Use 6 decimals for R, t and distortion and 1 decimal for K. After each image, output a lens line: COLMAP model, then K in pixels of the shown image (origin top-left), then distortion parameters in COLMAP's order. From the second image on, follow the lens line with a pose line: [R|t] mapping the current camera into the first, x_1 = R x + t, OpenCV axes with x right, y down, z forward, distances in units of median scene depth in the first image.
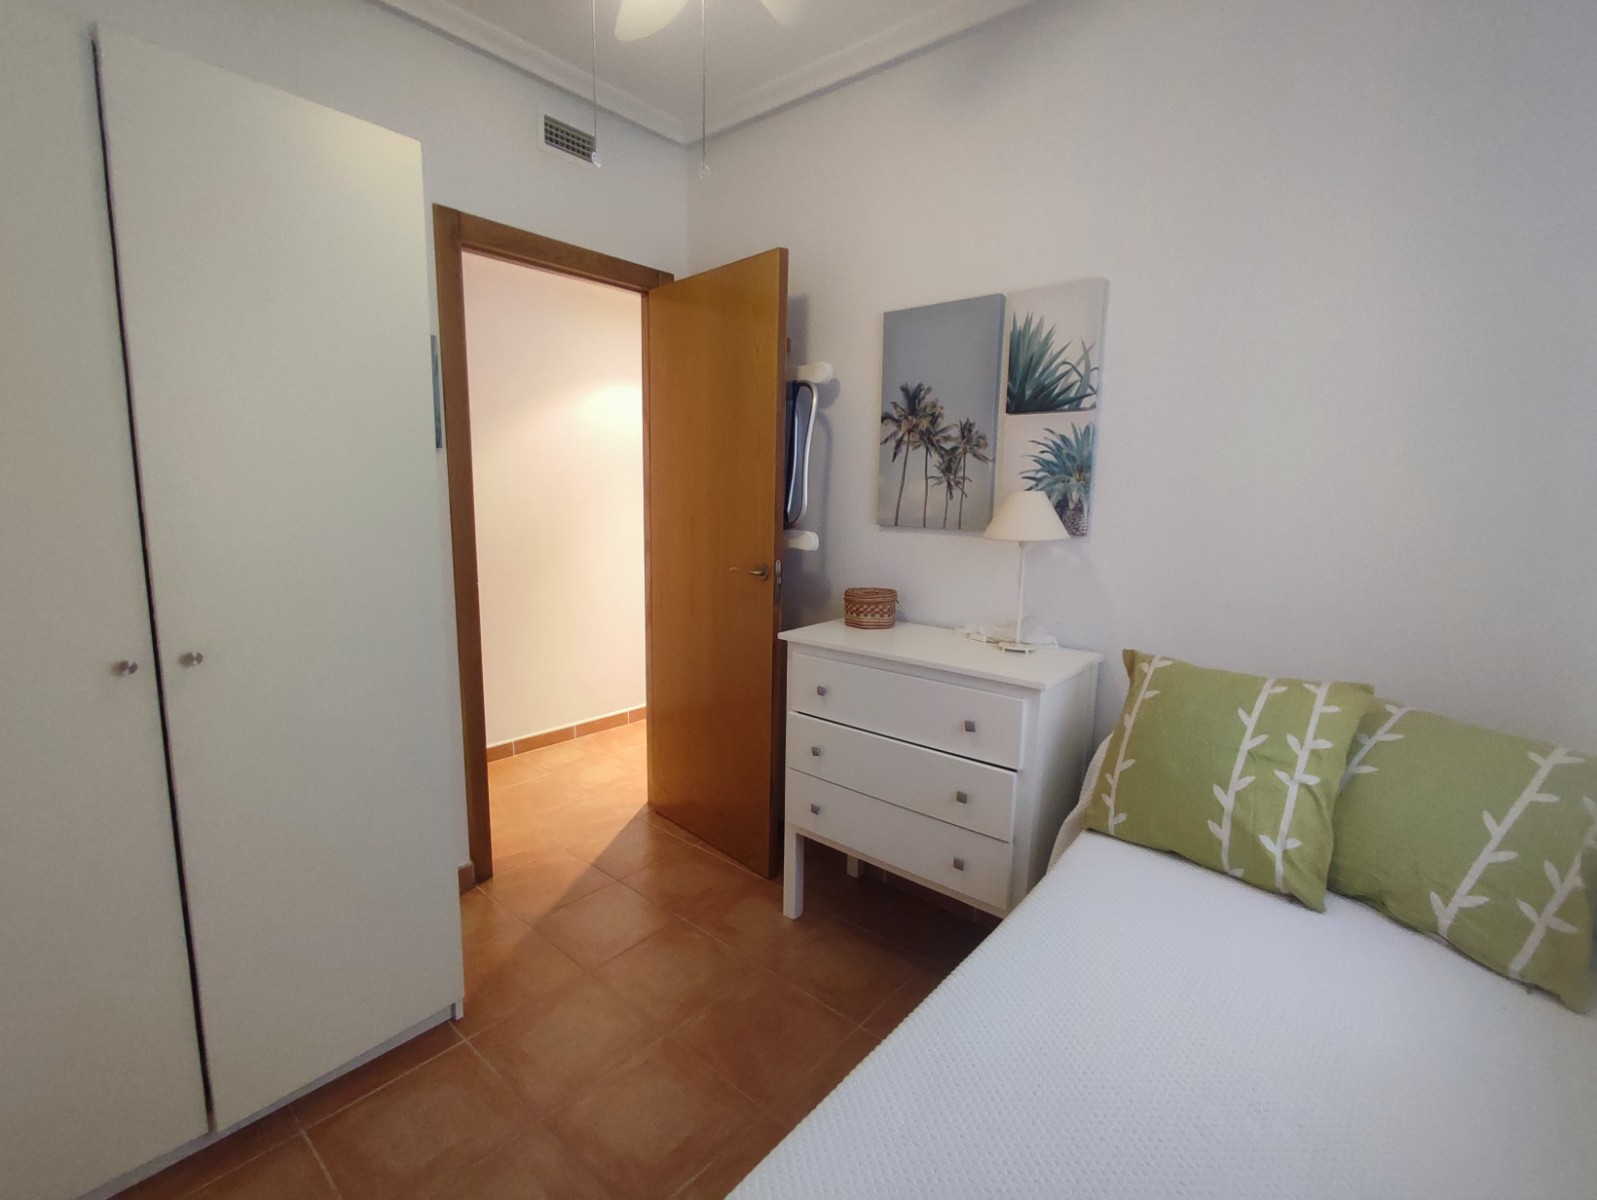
lens RADIAL K [[729.2, 0, 799.2], [0, 729.2, 594.7], [0, 0, 1]] dist [-0.005981, -0.001637]
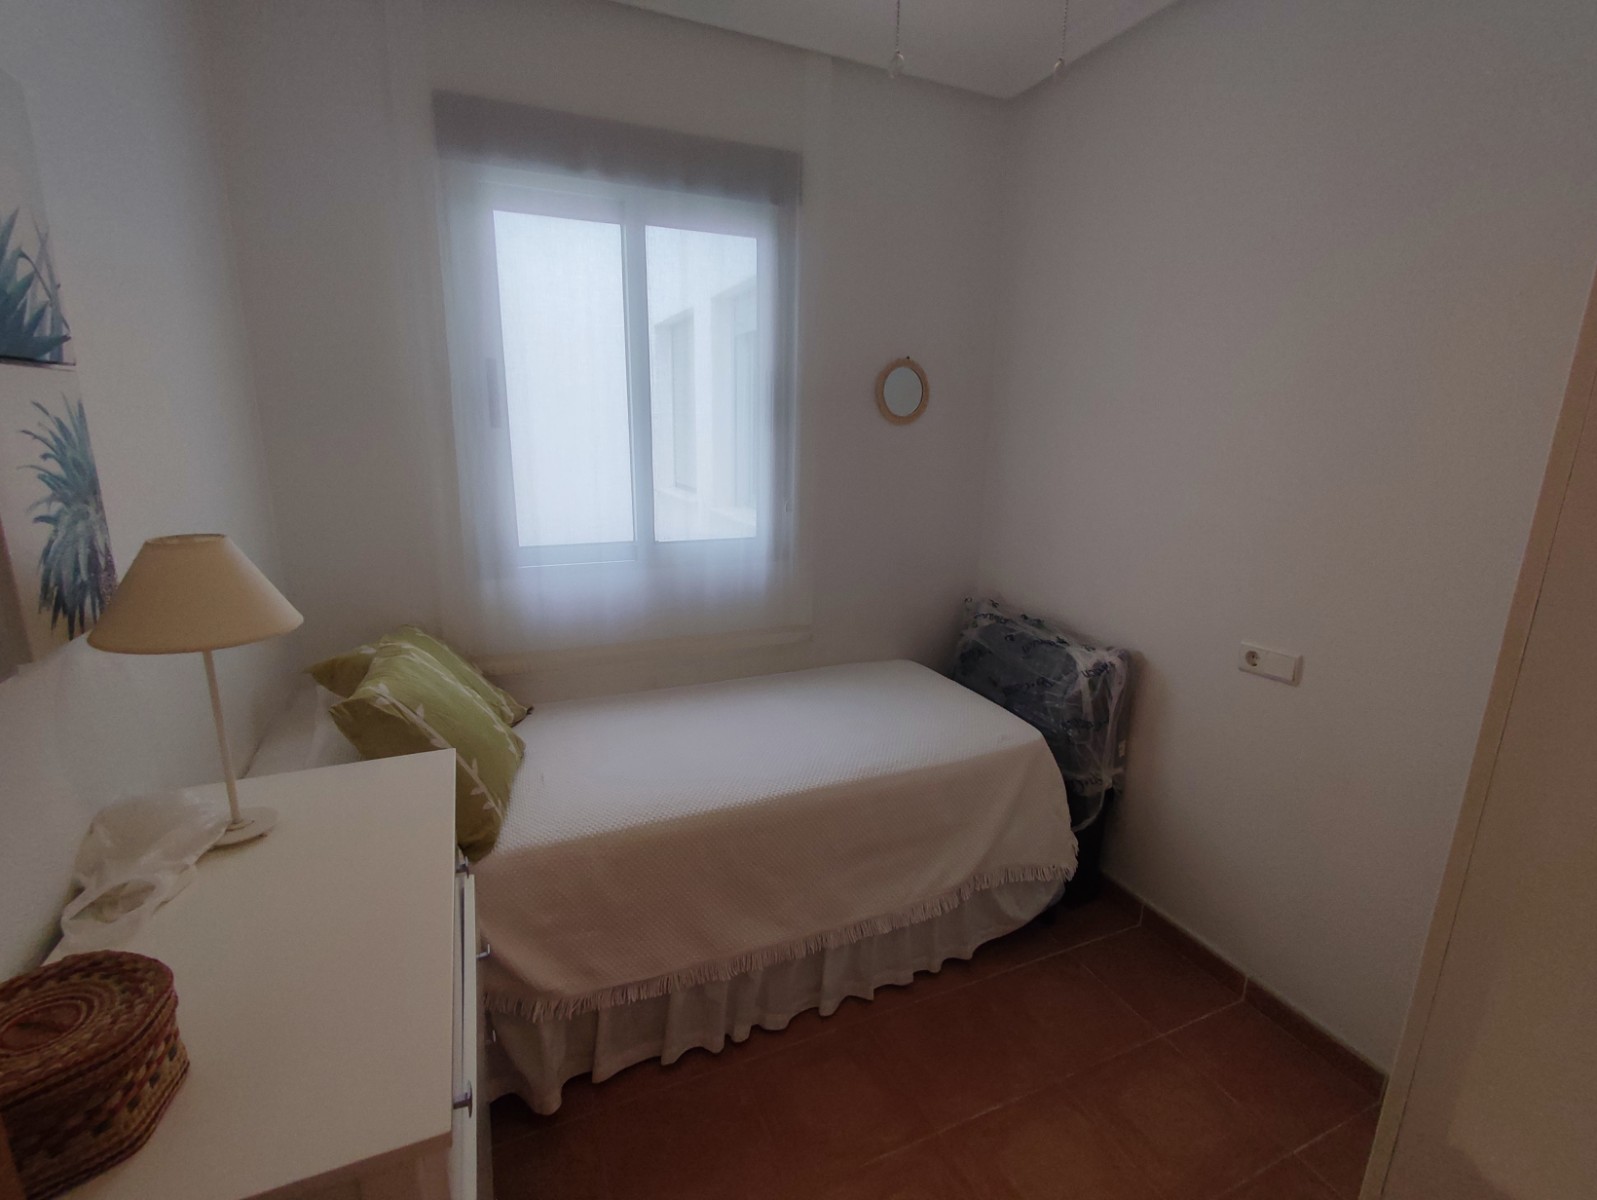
lens RADIAL K [[729.2, 0, 798.8], [0, 729.2, 597.0], [0, 0, 1]] dist [-0.005981, -0.001637]
pose [[-0.898710, -0.129029, 0.419133, -0.262651], [0.038186, 0.929083, 0.367895, -0.259999], [-0.436879, 0.346636, -0.830049, 1.193084]]
